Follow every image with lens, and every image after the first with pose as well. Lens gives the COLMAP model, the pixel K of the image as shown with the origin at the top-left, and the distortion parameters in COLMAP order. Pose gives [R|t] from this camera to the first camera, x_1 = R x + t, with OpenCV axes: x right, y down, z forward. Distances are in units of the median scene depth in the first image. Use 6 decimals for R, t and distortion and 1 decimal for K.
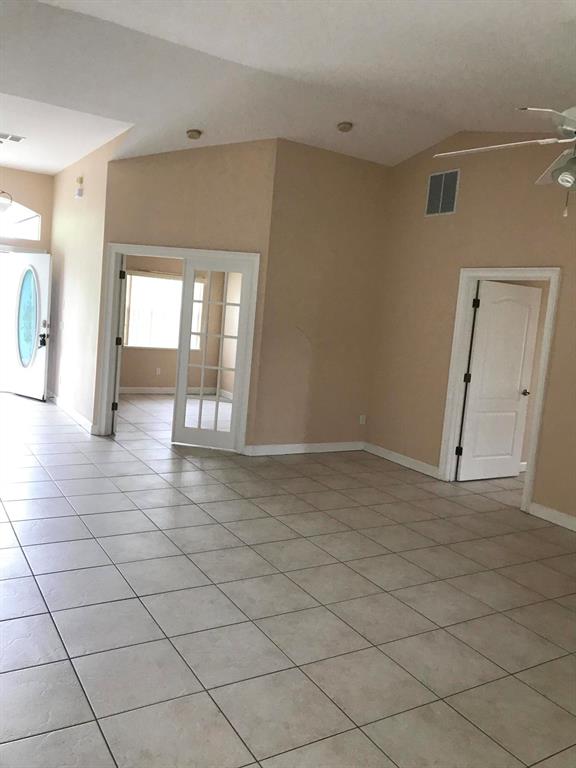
lens RADIAL K [[632.5, 0, 289.4], [0, 632.5, 377.6], [0, 0, 1]] dist [0.030102, -0.012133]
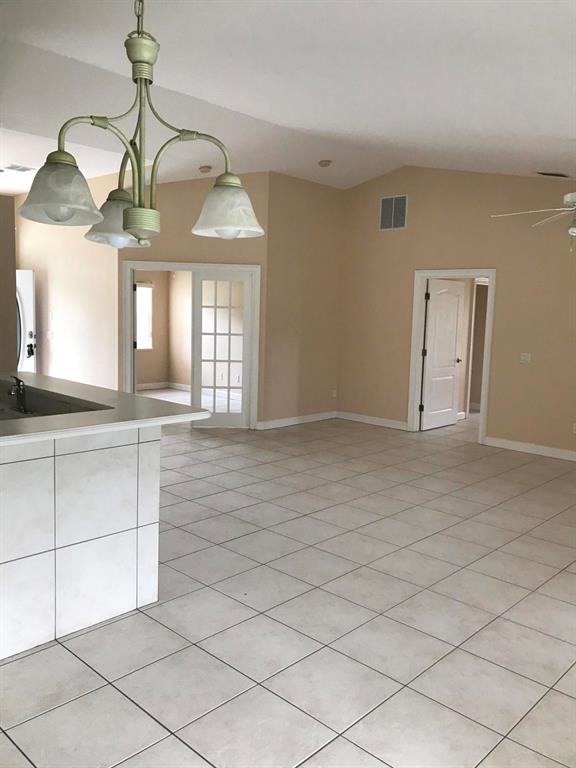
lens RADIAL K [[632.5, 0, 286.4], [0, 632.5, 387.1], [0, 0, 1]] dist [0.030102, -0.012133]
pose [[0.963599, -0.091317, 0.251271, -0.328827], [0.083098, 0.995607, 0.043153, -0.008796], [-0.254108, -0.020703, 0.966954, -0.208456]]
